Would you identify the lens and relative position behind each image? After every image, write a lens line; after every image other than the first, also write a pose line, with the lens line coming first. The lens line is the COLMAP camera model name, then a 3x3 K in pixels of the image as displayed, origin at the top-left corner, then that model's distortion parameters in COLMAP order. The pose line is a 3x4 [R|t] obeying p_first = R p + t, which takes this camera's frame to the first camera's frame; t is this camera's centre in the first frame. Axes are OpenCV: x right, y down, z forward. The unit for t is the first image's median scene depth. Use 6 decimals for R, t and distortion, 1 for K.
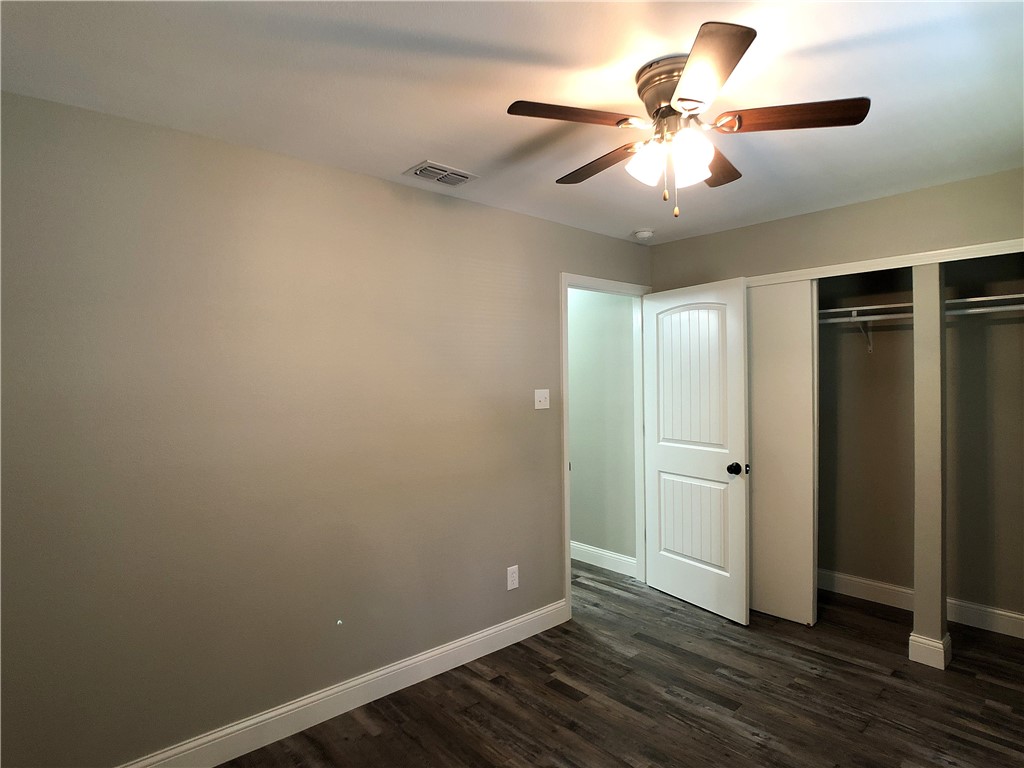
lens RADIAL K [[574.3, 0, 512.6], [0, 574.3, 370.5], [0, 0, 1]] dist [-0.071713, 0.036706]
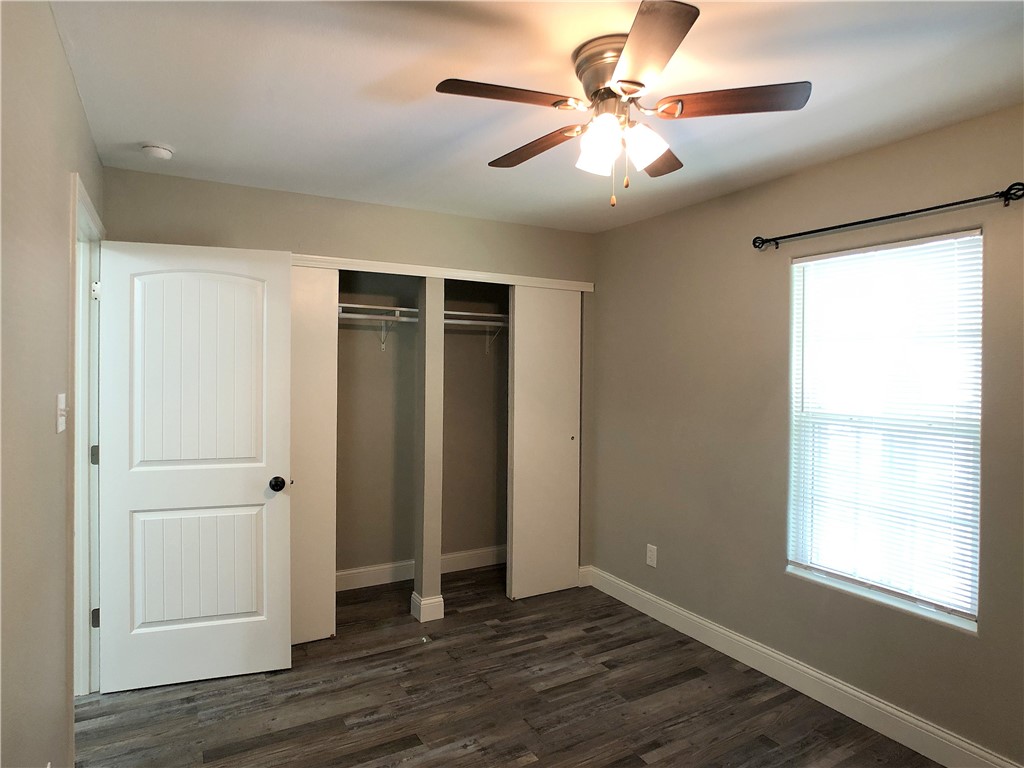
lens RADIAL K [[590.1, 0, 505.1], [0, 590.1, 382.6], [0, 0, 1]] dist [-0.019816, 0.001516]
pose [[0.219385, -0.004609, 0.975628, -0.401188], [-0.022071, 0.999709, 0.009686, 0.011922], [-0.975389, -0.023658, 0.219219, 0.549460]]
